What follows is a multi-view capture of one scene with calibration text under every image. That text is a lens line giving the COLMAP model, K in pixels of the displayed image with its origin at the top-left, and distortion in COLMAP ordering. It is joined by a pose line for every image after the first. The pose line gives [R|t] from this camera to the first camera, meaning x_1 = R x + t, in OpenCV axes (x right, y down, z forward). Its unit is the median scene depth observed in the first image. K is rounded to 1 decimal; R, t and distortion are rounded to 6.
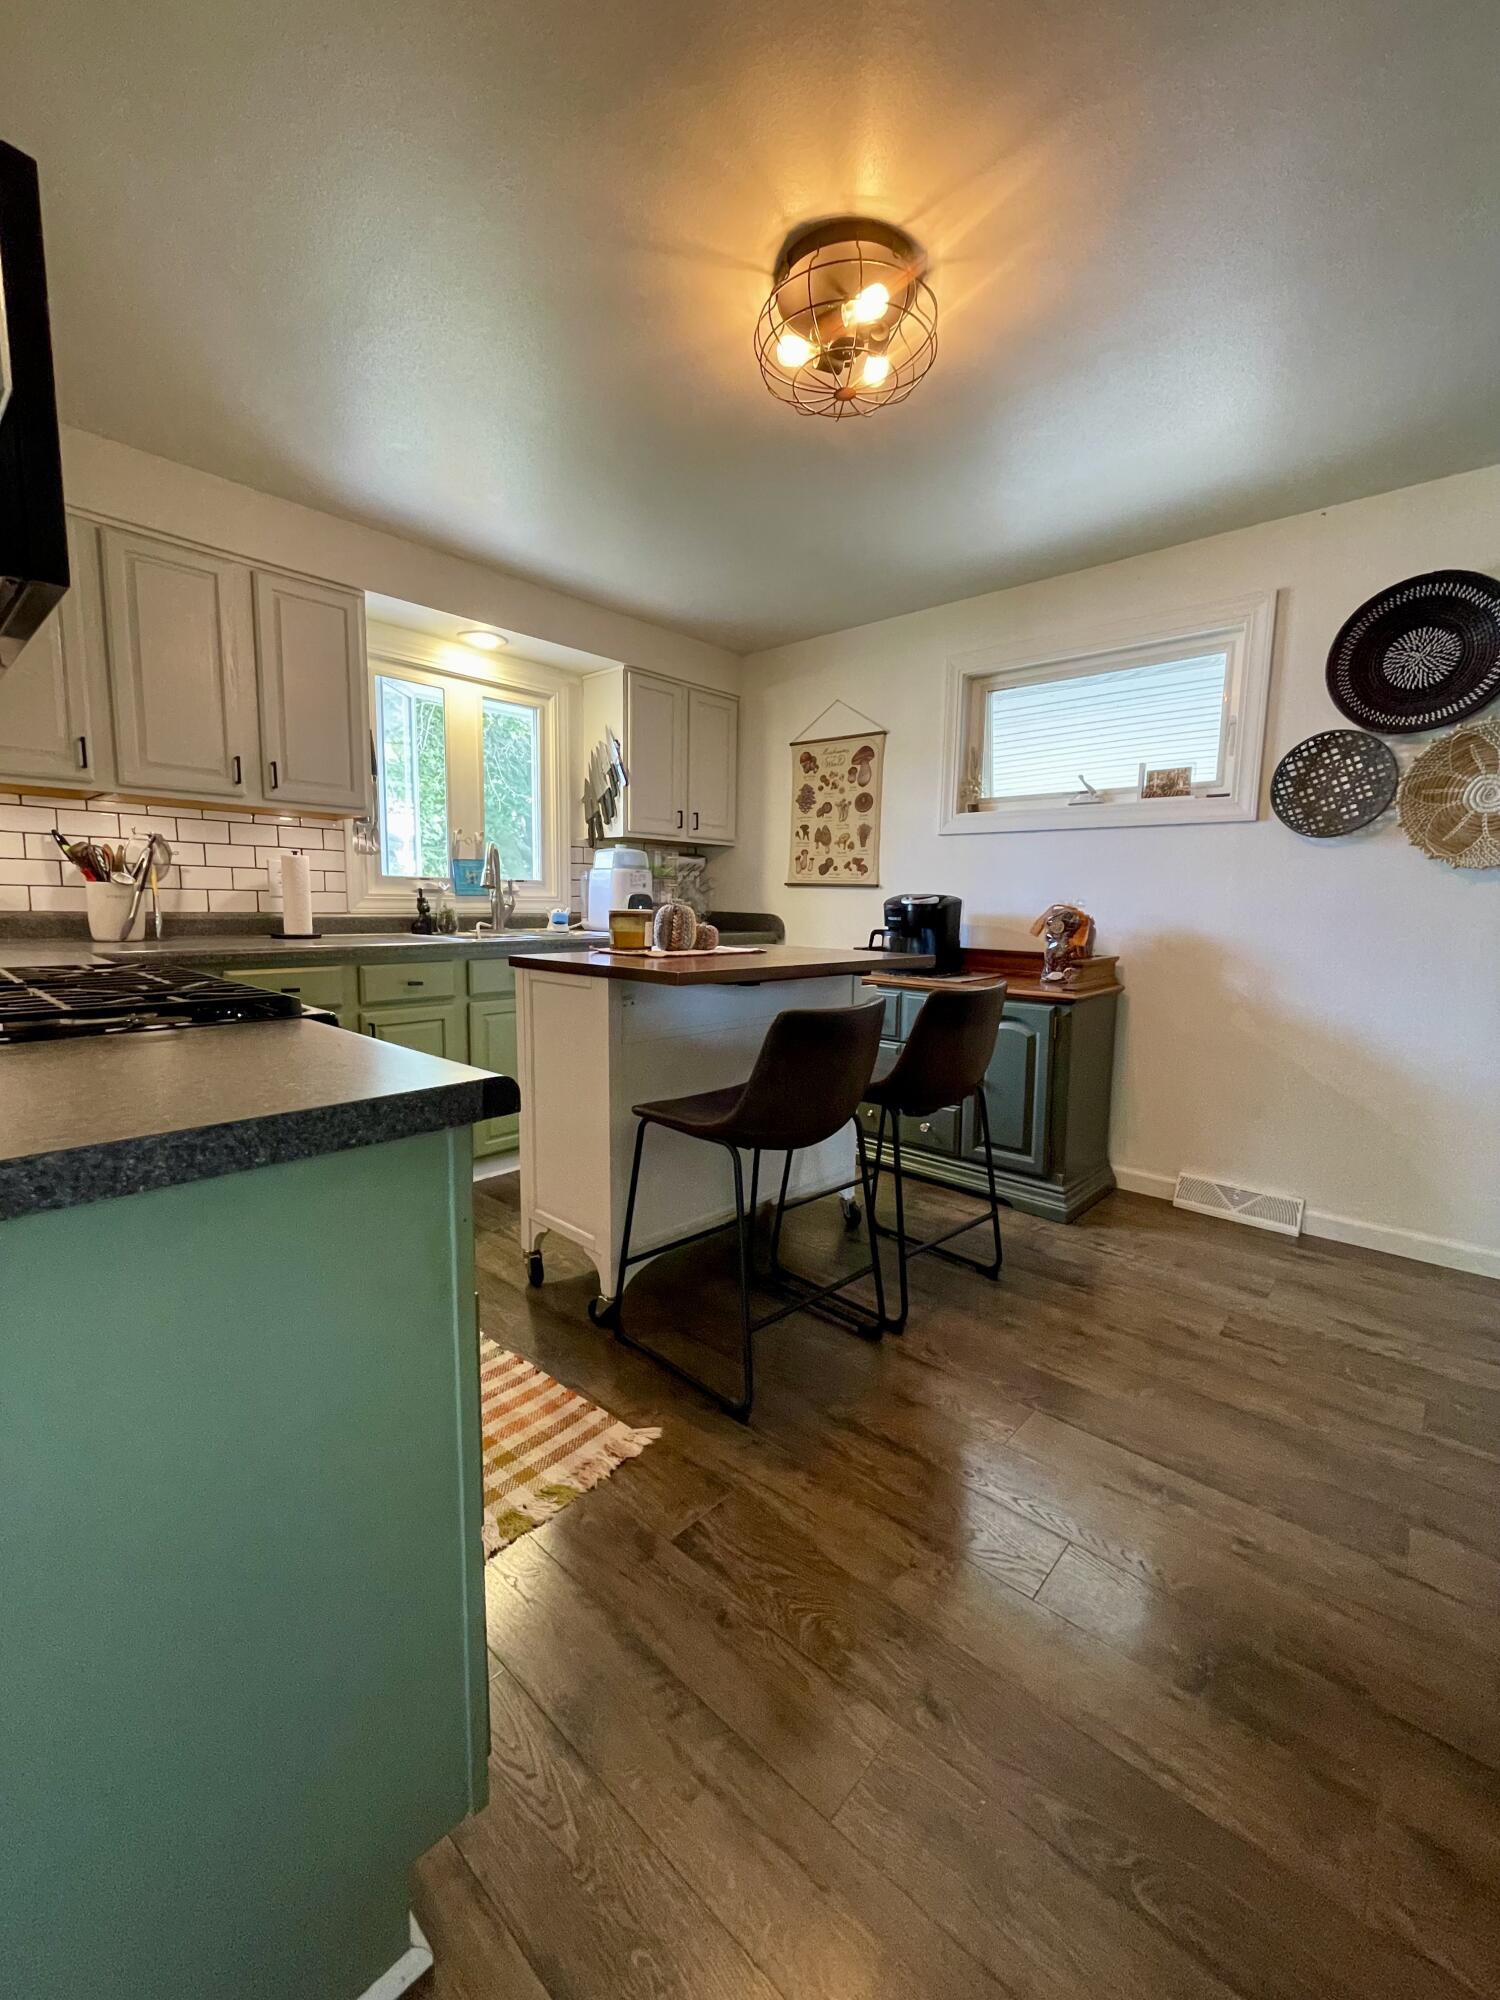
lens RADIAL K [[808.3, 0, 758.9], [0, 808.3, 991.0], [0, 0, 1]] dist [0.002673, 0.000154]
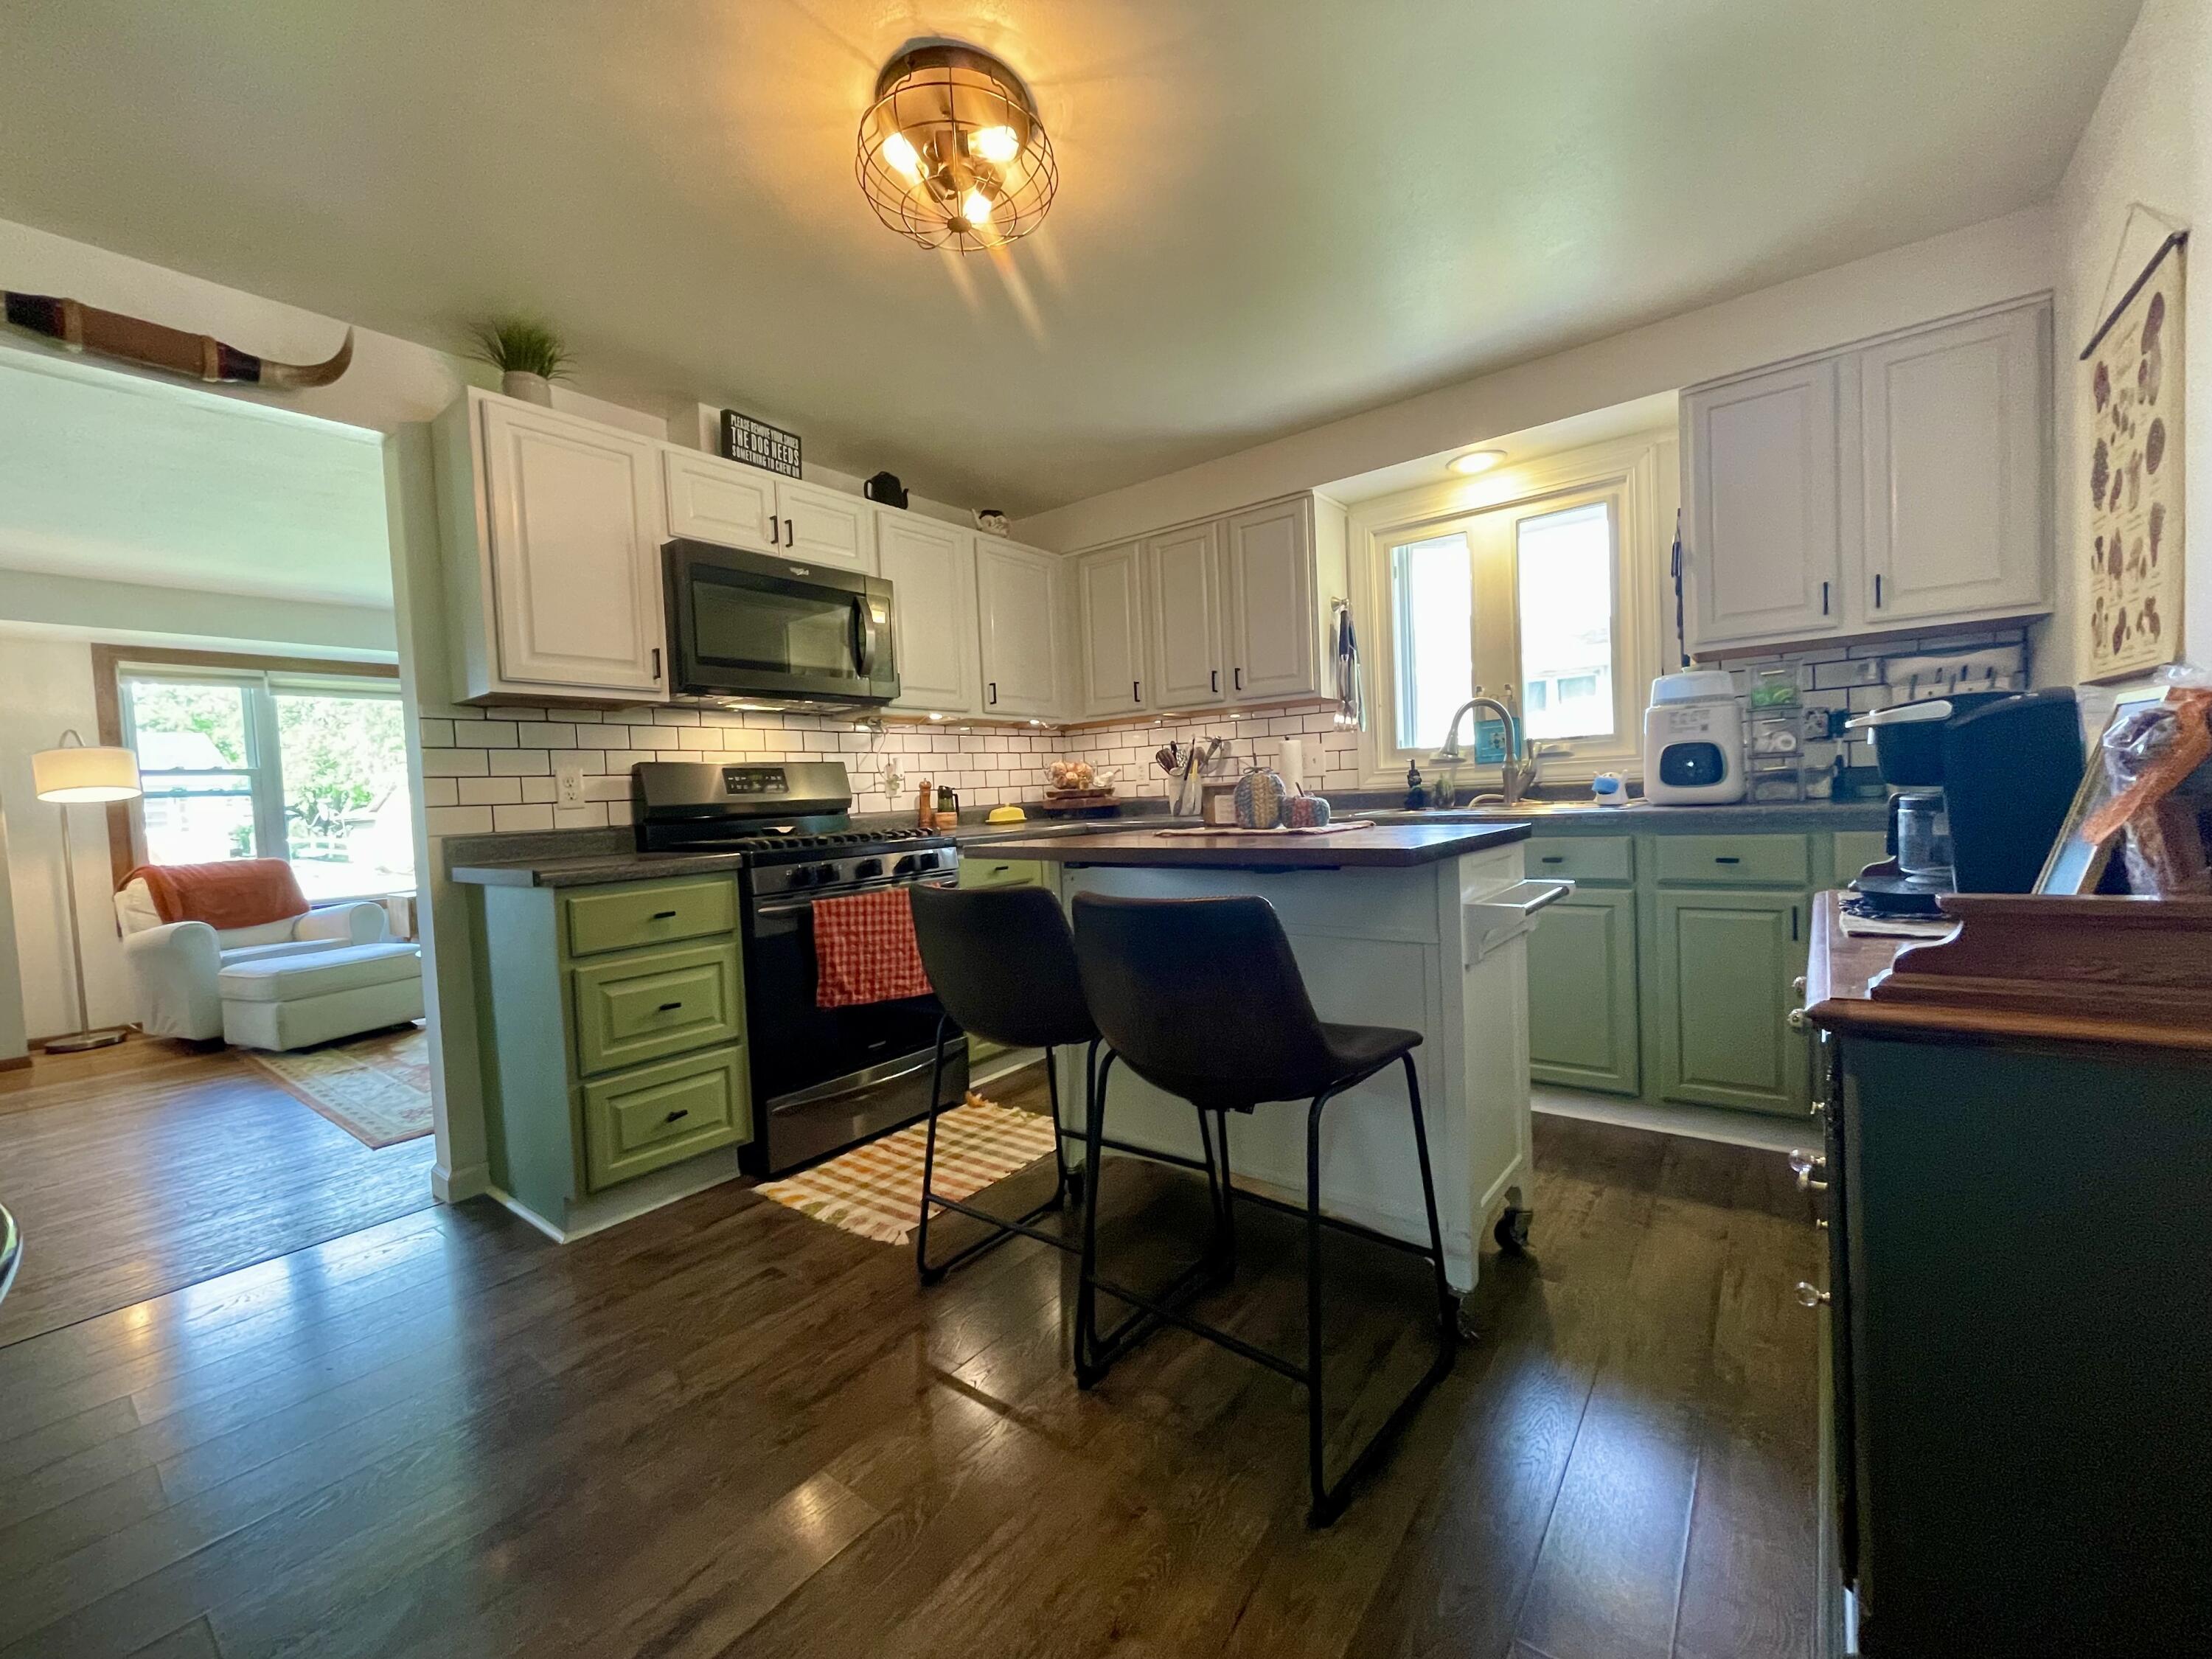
lens RADIAL K [[894.0, 0, 1115.0], [0, 894.0, 835.9], [0, 0, 1]] dist [0.002673, 0.000154]
pose [[0.069907, 0.031761, -0.997048, 0.598353], [-0.058614, 0.997897, 0.027678, -0.049318], [0.995830, 0.056506, 0.071622, 0.607103]]
